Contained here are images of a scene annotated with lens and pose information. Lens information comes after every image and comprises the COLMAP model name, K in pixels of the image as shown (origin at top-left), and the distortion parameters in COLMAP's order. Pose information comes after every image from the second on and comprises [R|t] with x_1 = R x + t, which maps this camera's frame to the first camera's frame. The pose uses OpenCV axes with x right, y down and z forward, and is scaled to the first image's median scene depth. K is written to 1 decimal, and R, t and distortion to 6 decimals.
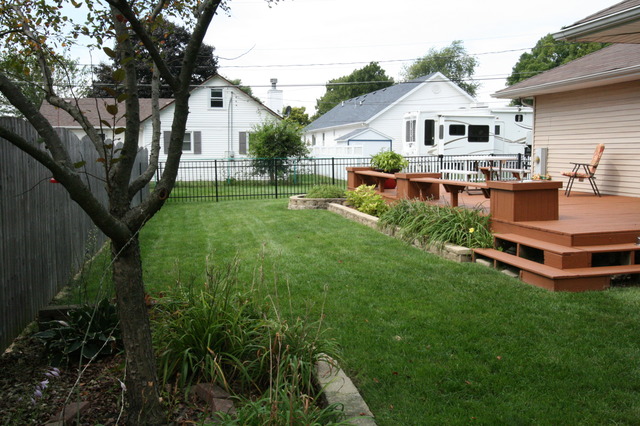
lens RADIAL K [[620.1, 0, 316.3], [0, 620.1, 212.3], [0, 0, 1]] dist [-0.002323, 0.000000]
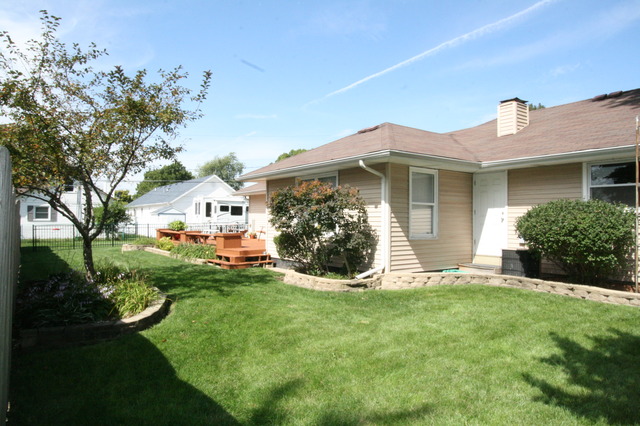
lens RADIAL K [[407.0, 0, 320.6], [0, 407.0, 215.1], [0, 0, 1]] dist [-0.006328, -0.001063]
pose [[0.910220, 0.013693, 0.413898, -0.008866], [0.032143, 0.994102, -0.103576, 0.034092], [-0.412875, 0.107581, 0.904412, -0.369614]]
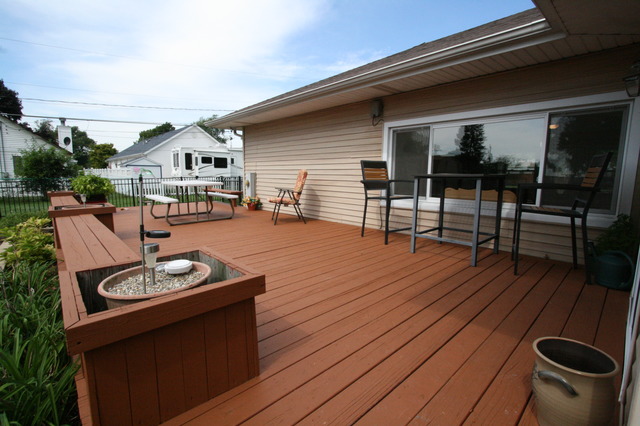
lens RADIAL K [[298.1, 0, 315.1], [0, 298.1, 213.4], [0, 0, 1]] dist [-0.018647, 0.000162]
pose [[0.864964, -0.055606, 0.498743, 0.179481], [0.037504, 0.998226, 0.046252, -0.047889], [-0.500430, -0.021301, 0.865515, 0.444379]]
